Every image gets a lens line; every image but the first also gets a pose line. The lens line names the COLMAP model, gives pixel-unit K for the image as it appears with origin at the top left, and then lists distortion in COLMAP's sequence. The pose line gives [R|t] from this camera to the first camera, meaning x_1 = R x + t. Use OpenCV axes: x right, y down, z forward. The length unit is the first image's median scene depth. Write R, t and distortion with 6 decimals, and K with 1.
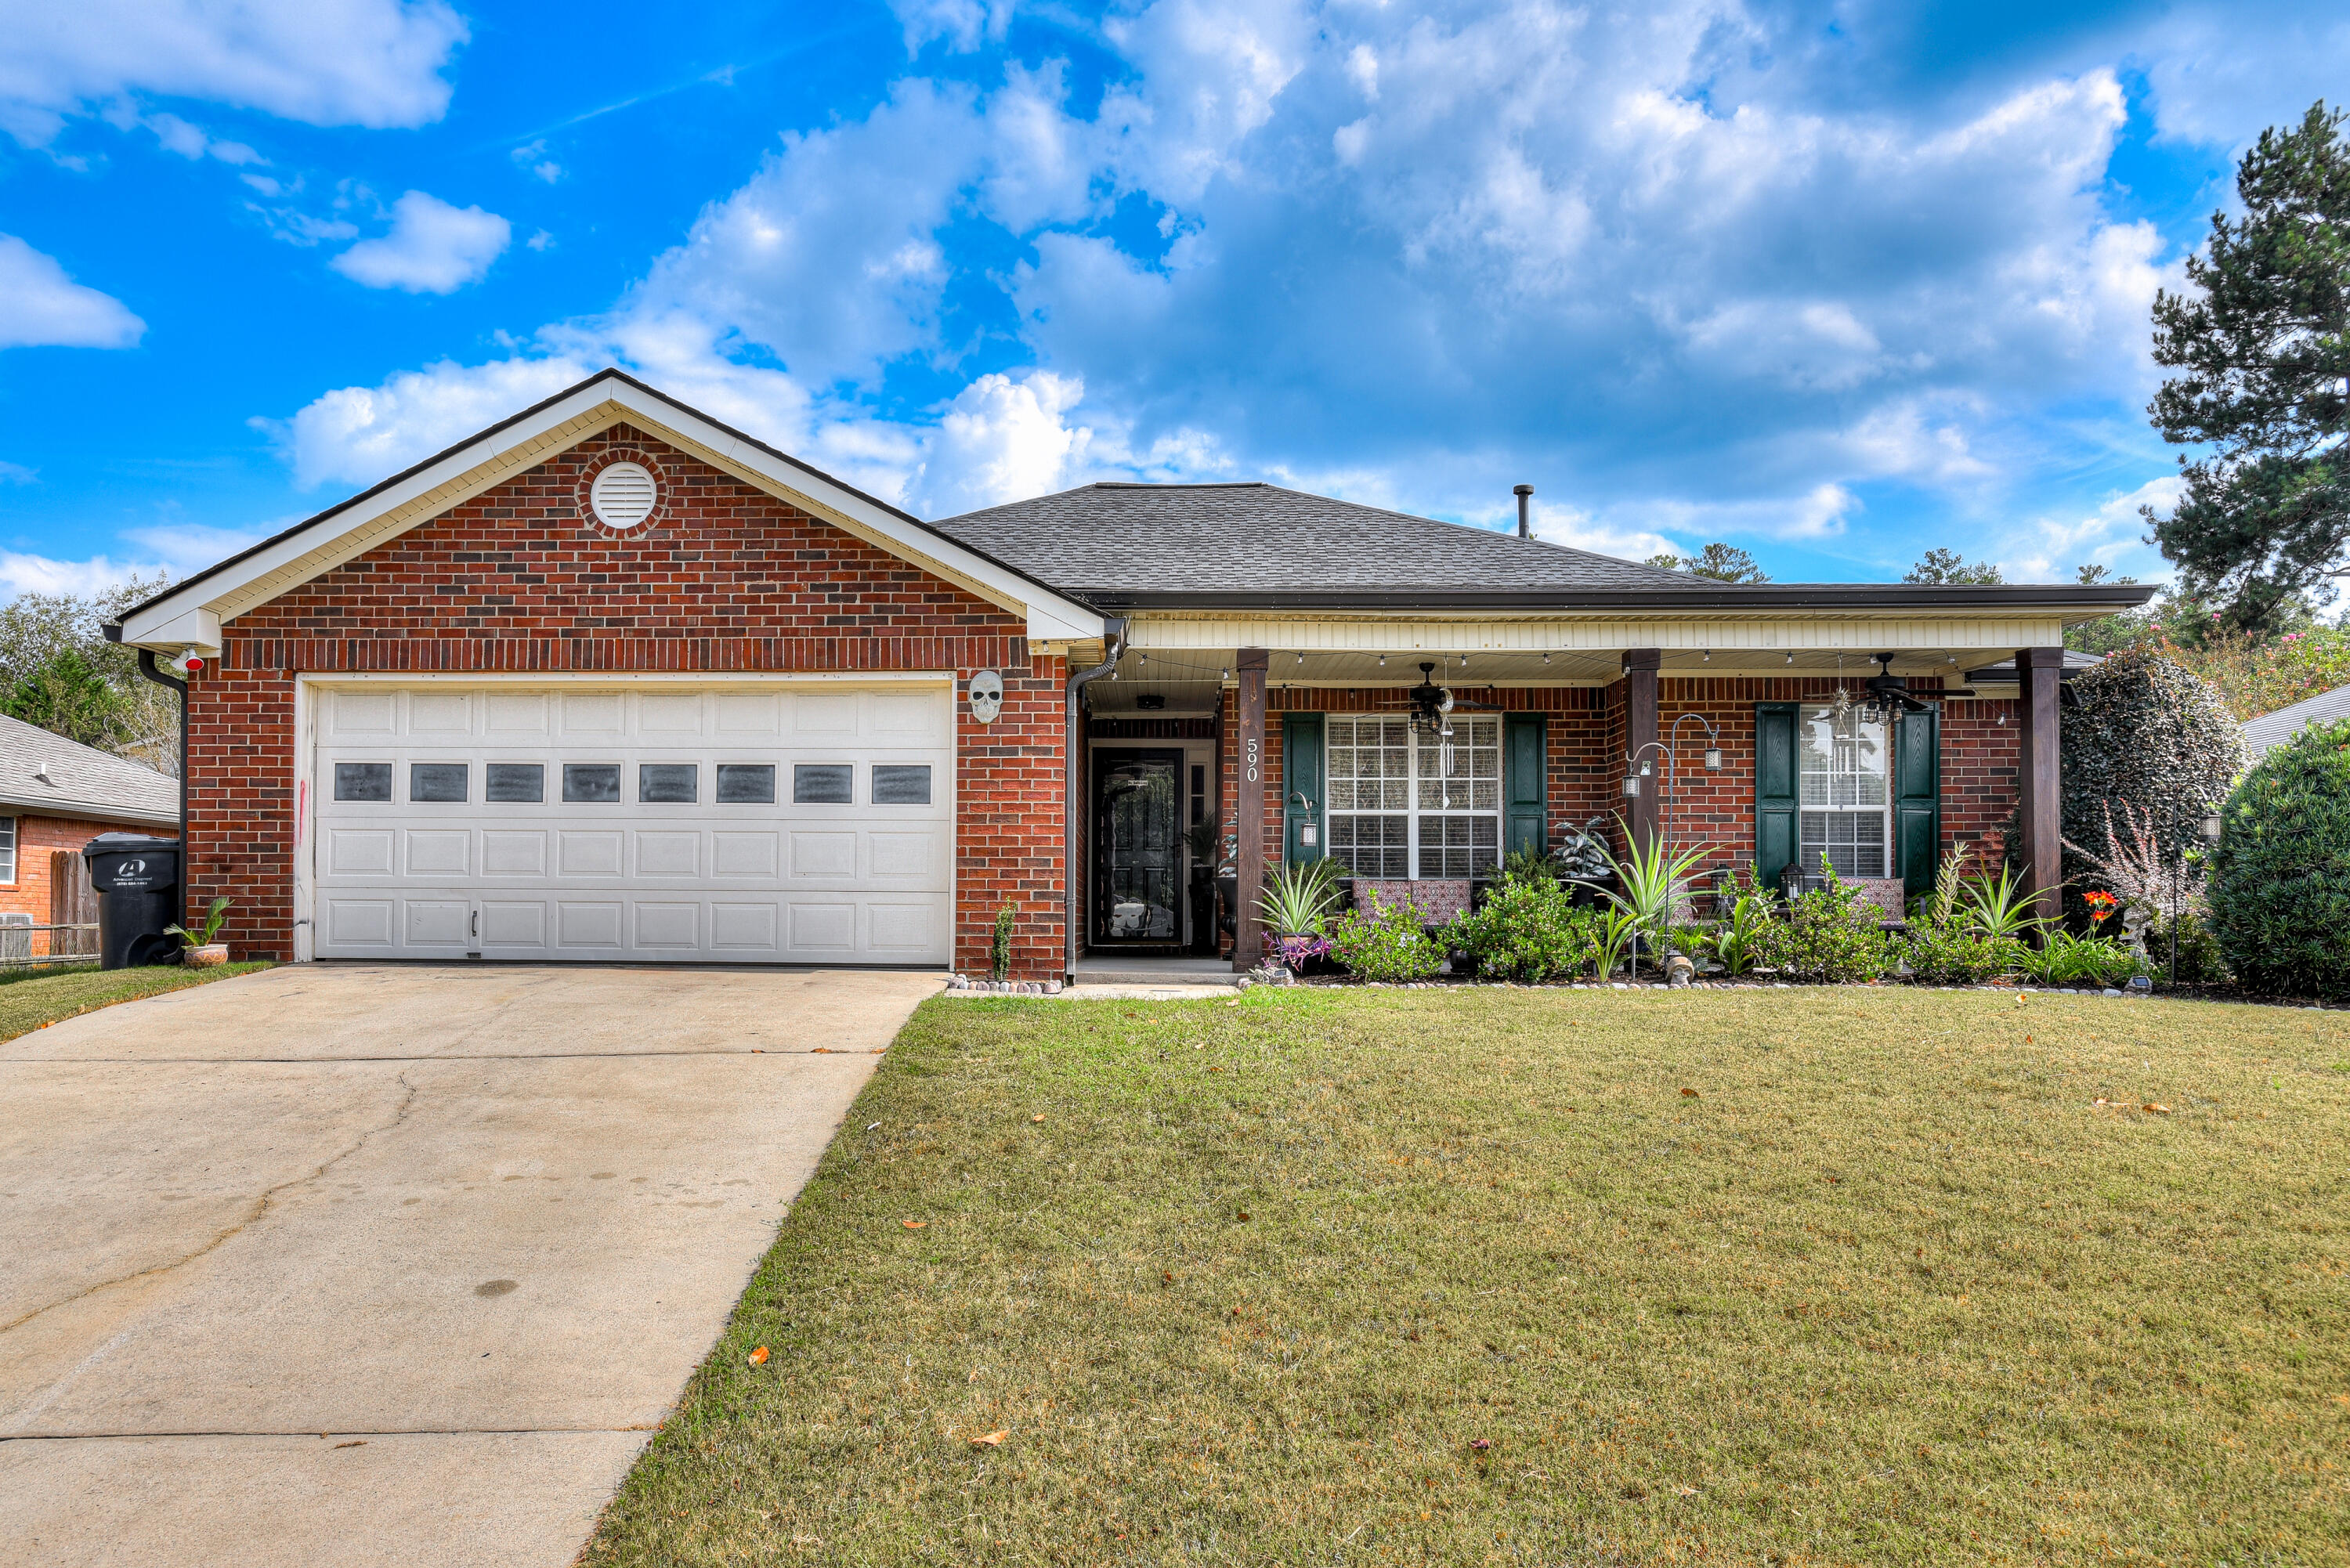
lens RADIAL K [[1691.3, 0, 1175.0], [0, 1691.3, 866.8], [0, 0, 1]] dist [-0.008268, -0.001819]
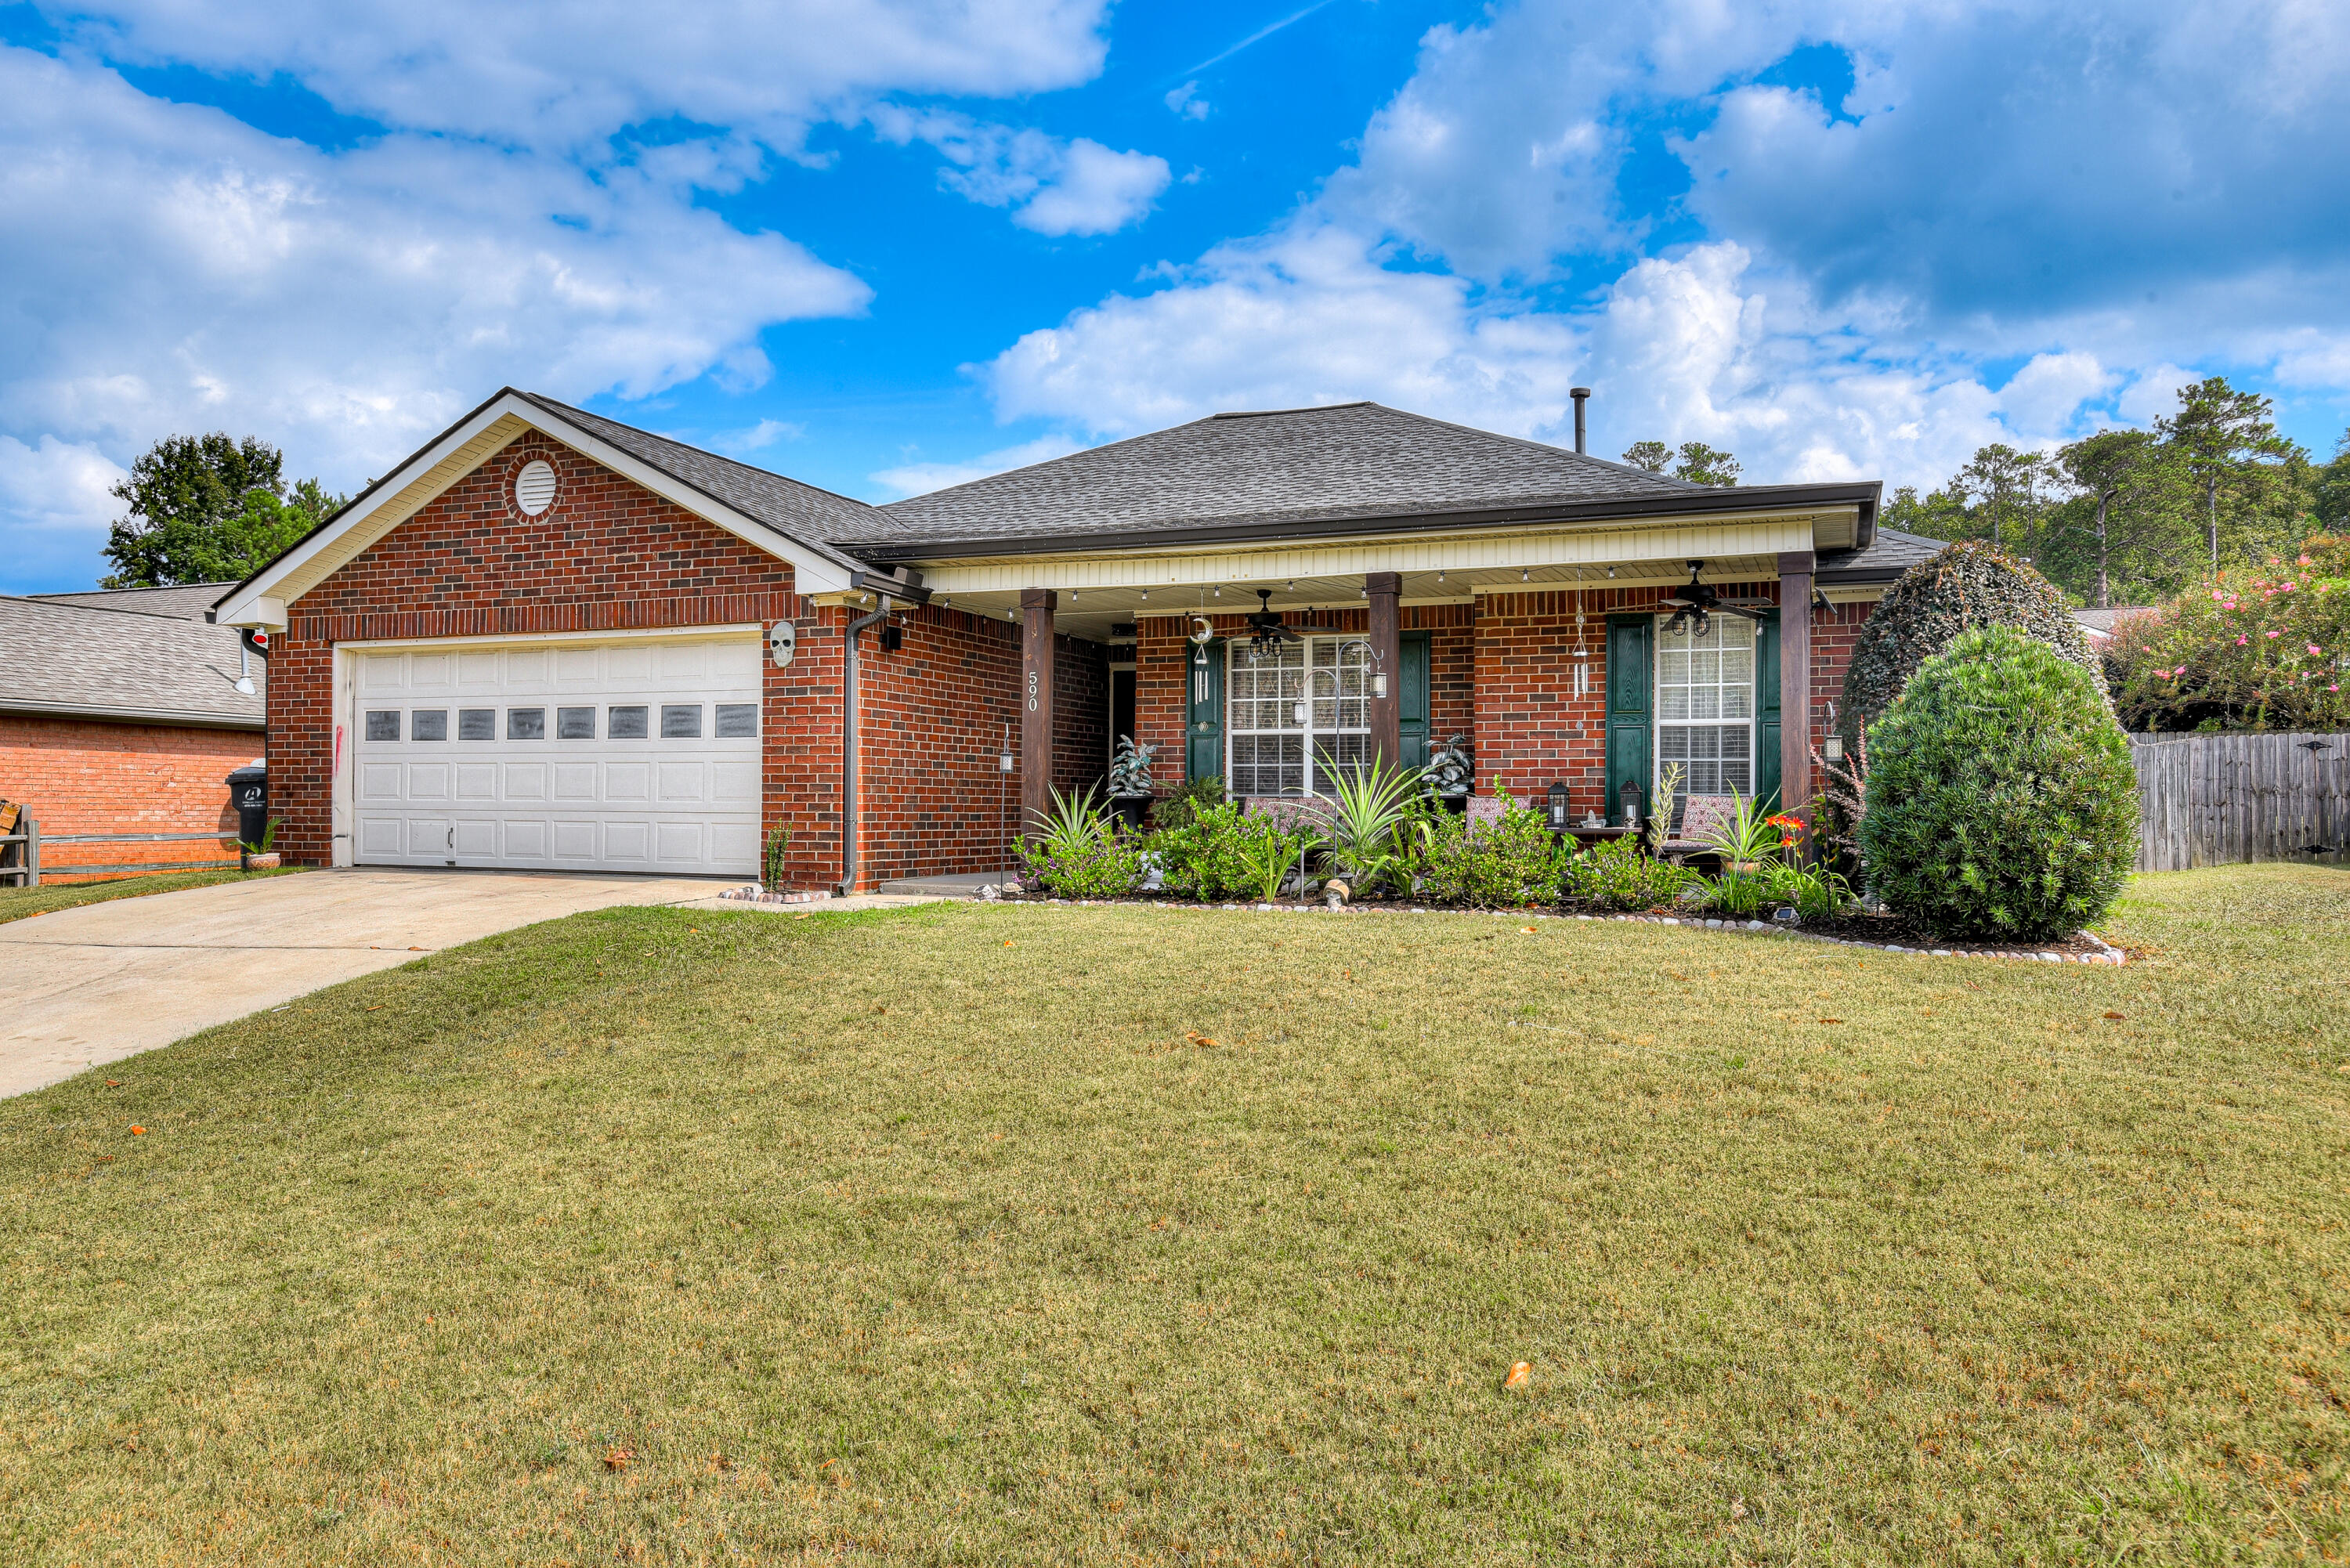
lens RADIAL K [[1667.9, 0, 1175.0], [0, 1667.9, 784.0], [0, 0, 1]] dist [-0.001132, 0.001527]
pose [[0.941962, -0.004944, -0.335682, 0.513134], [0.008902, 0.999908, 0.010253, -0.014319], [0.335601, -0.012646, 0.941919, 0.017718]]
